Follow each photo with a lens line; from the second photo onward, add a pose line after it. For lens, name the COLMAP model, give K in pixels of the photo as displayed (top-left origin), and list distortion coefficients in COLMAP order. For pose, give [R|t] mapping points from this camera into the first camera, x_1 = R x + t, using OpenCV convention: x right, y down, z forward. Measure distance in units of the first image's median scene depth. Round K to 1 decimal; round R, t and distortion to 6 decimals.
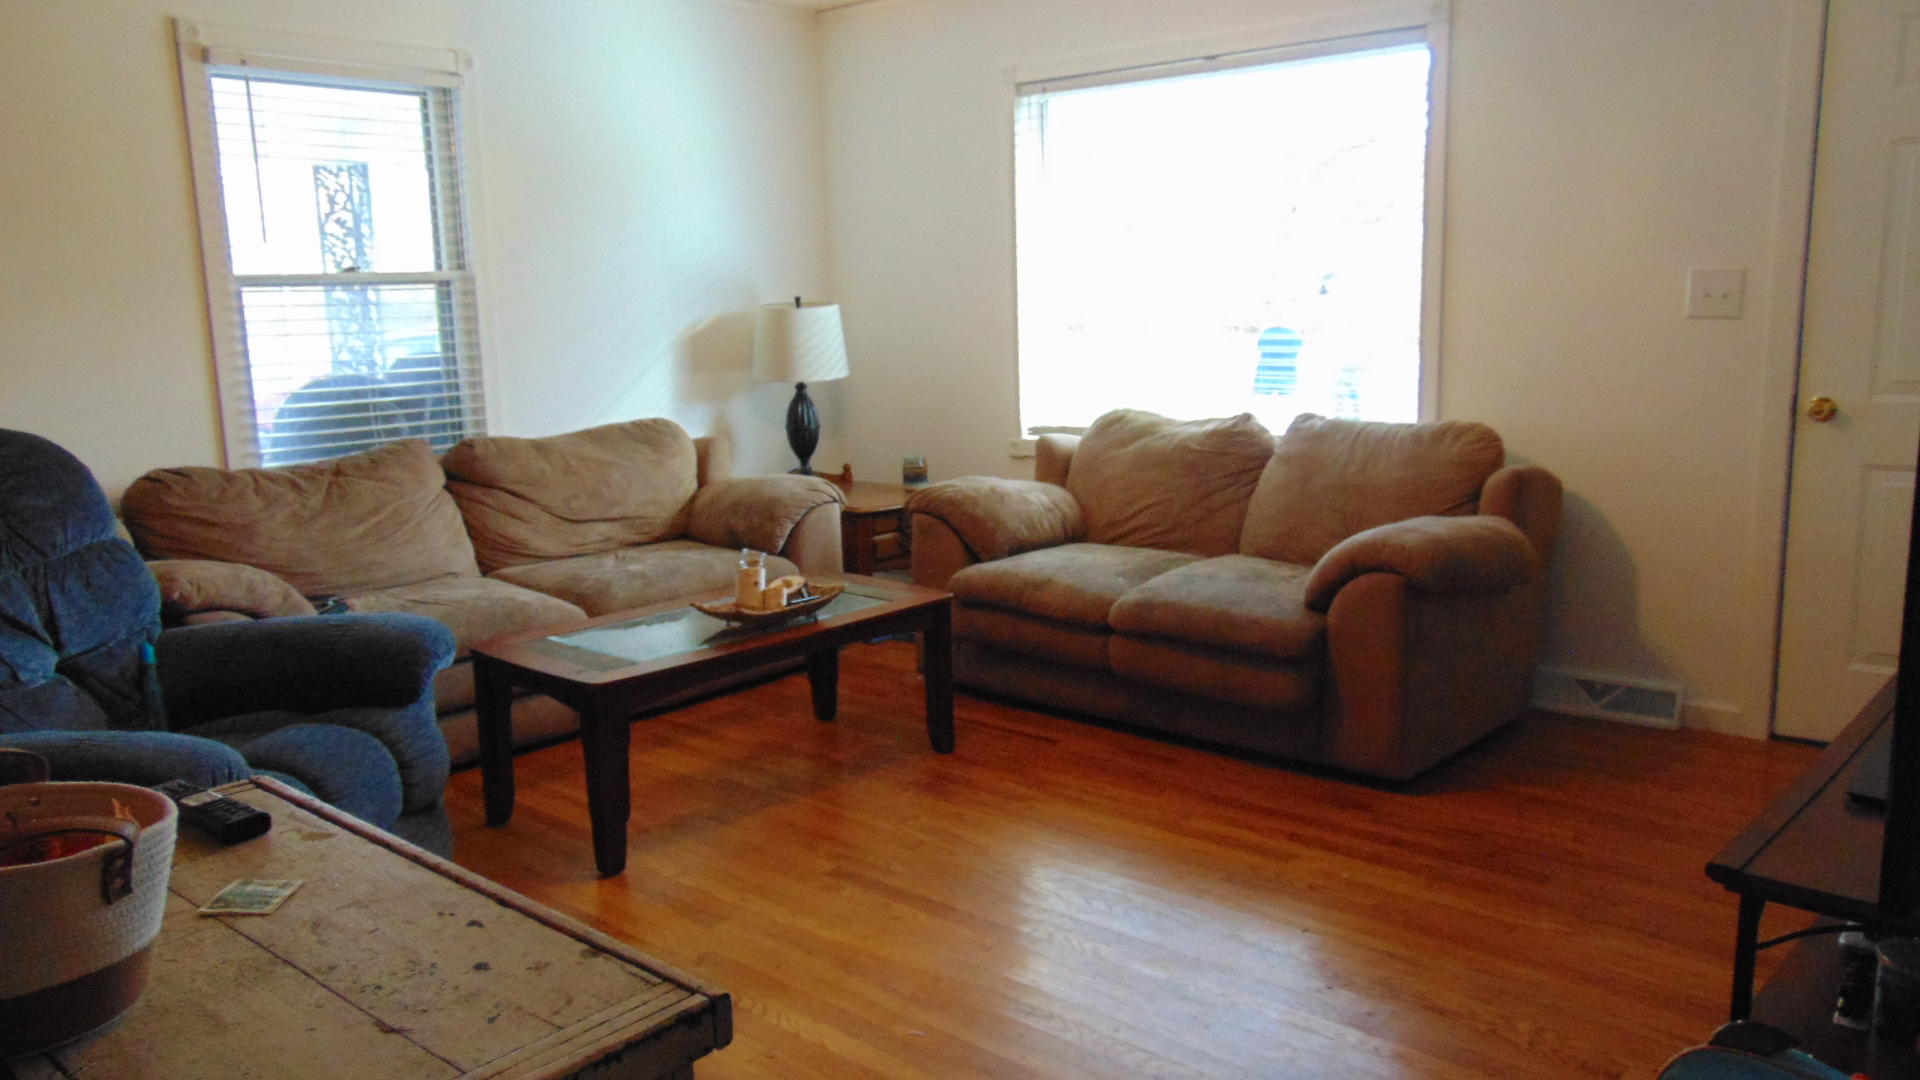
lens RADIAL K [[1437.2, 0, 956.5], [0, 1437.2, 535.8], [0, 0, 1]] dist [-0.040316, 0.088095]
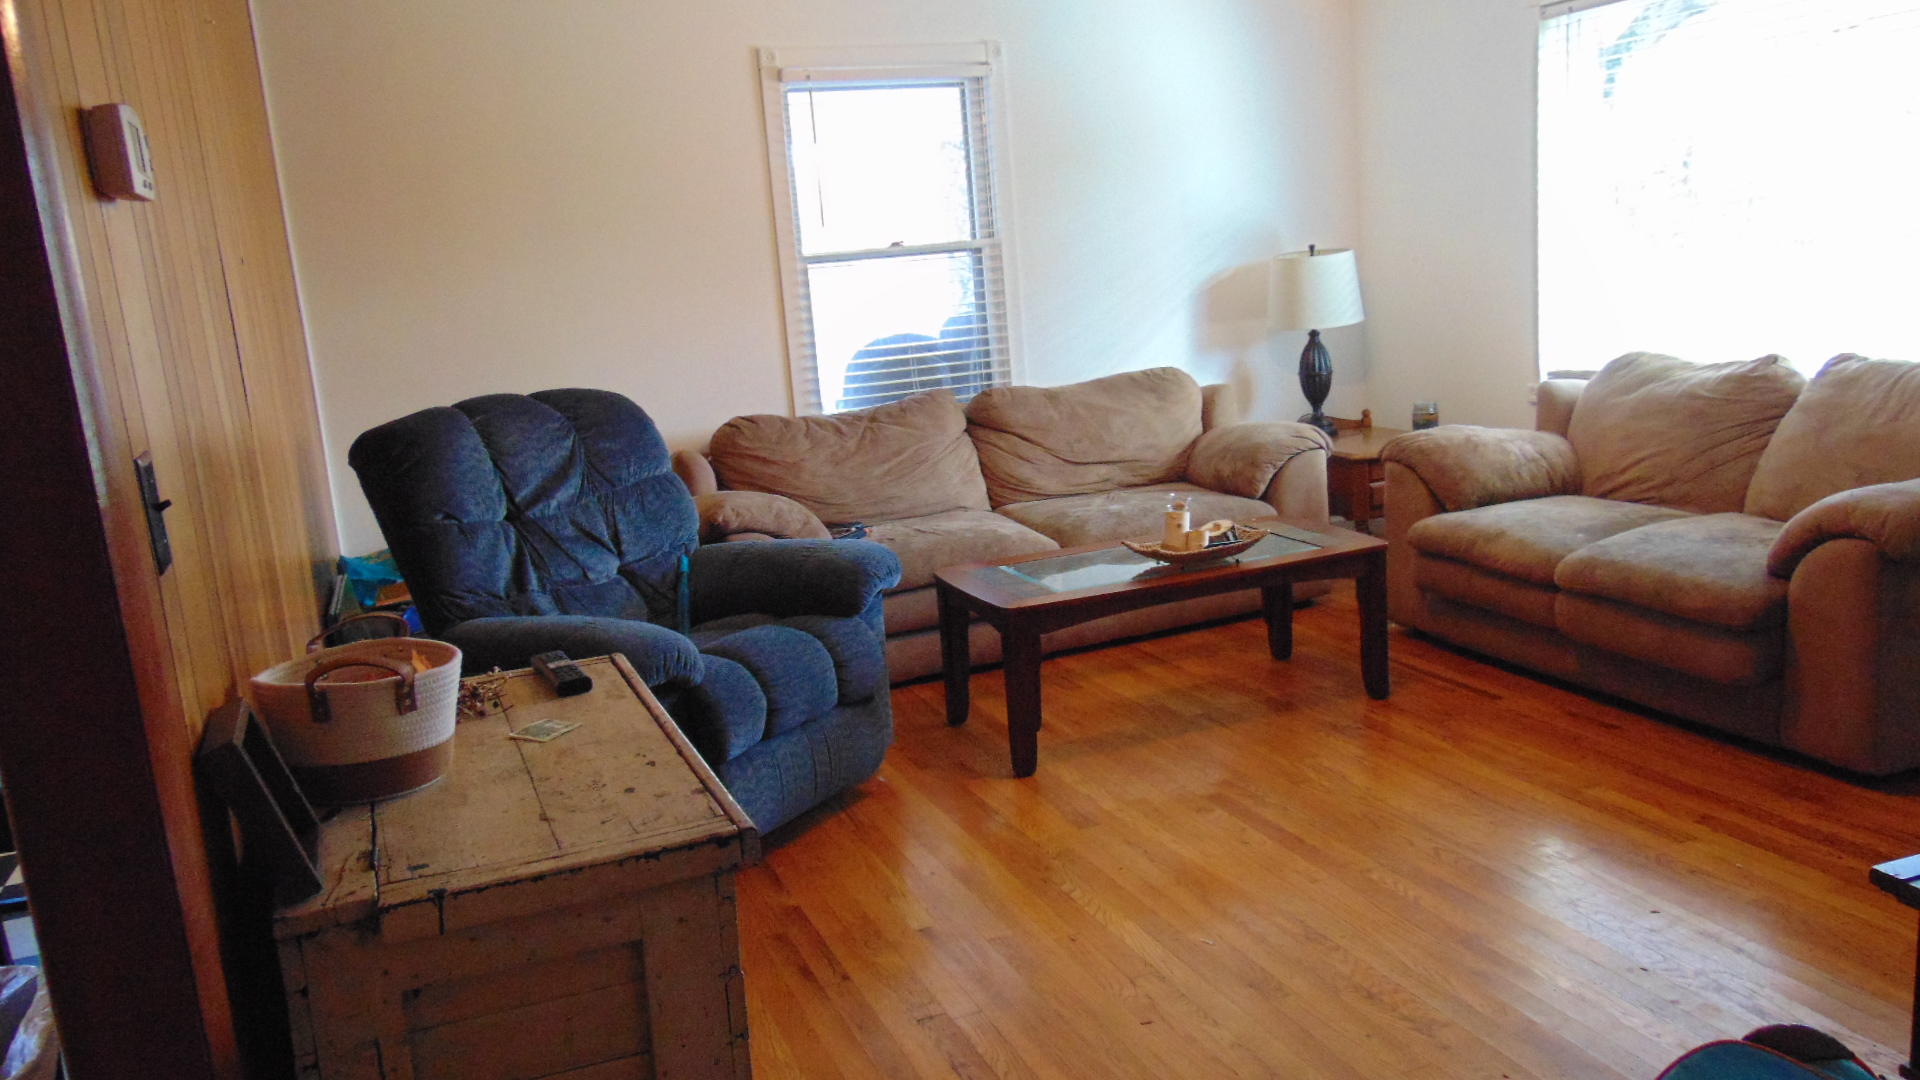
lens RADIAL K [[1437.2, 0, 956.5], [0, 1437.2, 535.8], [0, 0, 1]] dist [-0.040316, 0.088095]
pose [[0.894958, 0.038705, -0.444467, 0.163856], [-0.019205, 0.998649, 0.048293, -0.006980], [0.445736, -0.034684, 0.894492, -0.032742]]
